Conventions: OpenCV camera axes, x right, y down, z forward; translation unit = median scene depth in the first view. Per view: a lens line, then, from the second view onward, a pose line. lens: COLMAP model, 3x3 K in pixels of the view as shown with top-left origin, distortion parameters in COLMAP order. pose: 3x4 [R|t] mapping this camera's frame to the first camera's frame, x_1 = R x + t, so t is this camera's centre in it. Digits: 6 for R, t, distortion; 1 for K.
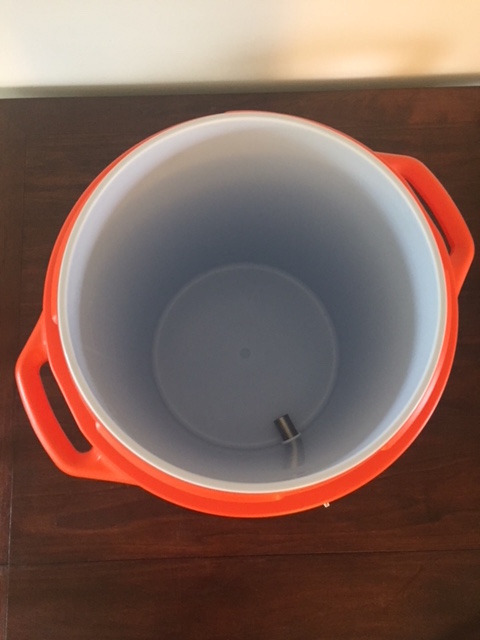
lens RADIAL K [[550.1, 0, 241.3], [0, 550.1, 321.4], [0, 0, 1]] dist [0.023944, -0.014314]
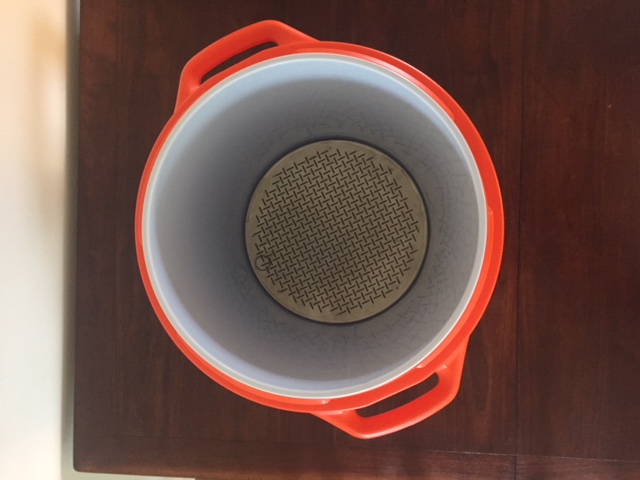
lens RADIAL K [[550.1, 0, 318.7], [0, 550.1, 241.1], [0, 0, 1]] dist [0.023944, -0.014314]
pose [[0.050591, -0.998646, -0.012074, 0.003374], [0.994980, 0.049353, 0.087055, -0.119068], [-0.086342, -0.016418, 0.996130, -0.107565]]
